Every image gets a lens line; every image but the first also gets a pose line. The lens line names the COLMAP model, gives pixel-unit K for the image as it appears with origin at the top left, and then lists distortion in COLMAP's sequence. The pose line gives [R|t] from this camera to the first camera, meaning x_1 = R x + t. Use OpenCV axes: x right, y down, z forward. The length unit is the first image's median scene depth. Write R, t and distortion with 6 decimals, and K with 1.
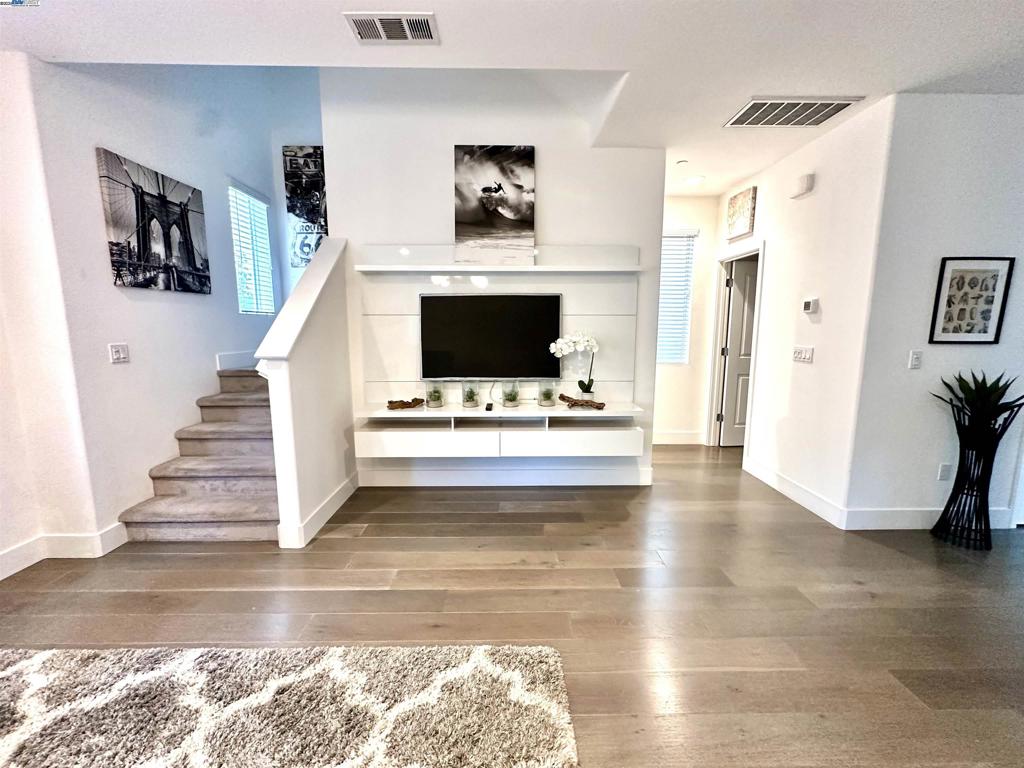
lens RADIAL K [[408.4, 0, 512.0], [0, 408.4, 384.0], [0, 0, 1]] dist [-0.001527, -0.000063]
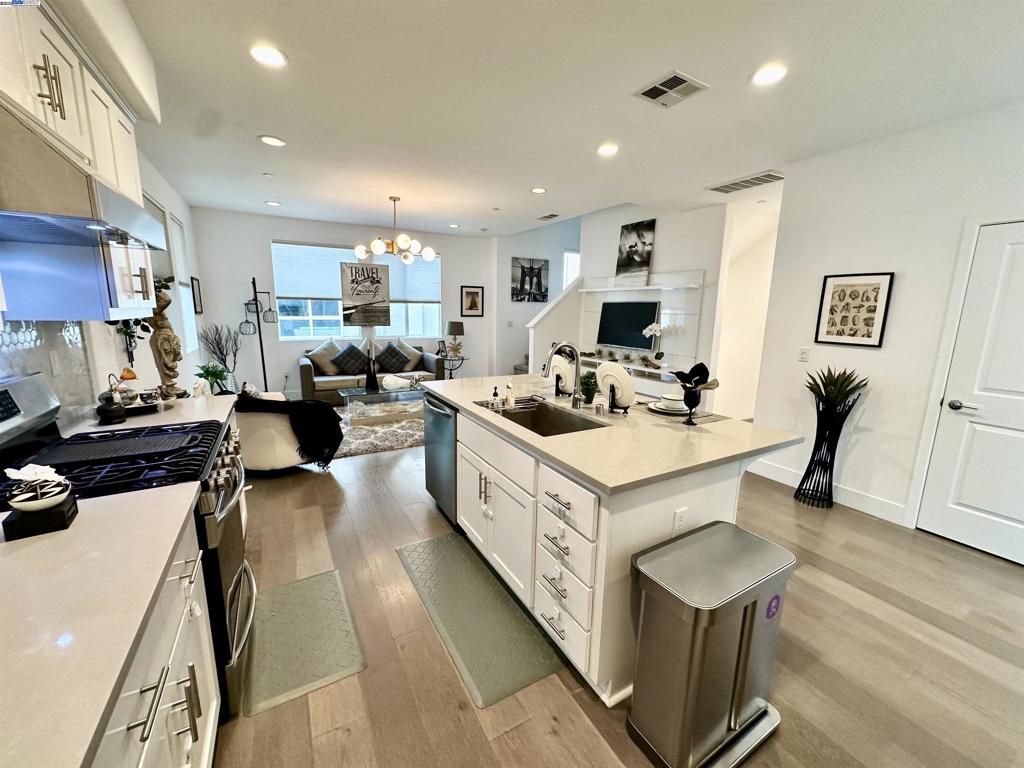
lens RADIAL K [[408.4, 0, 512.0], [0, 408.4, 384.0], [0, 0, 1]] dist [-0.001527, -0.000063]
pose [[0.484347, 0.168329, -0.858530, 1.579064], [-0.145931, 0.983112, 0.110428, 0.024401], [0.862619, 0.071801, 0.500732, -0.426649]]
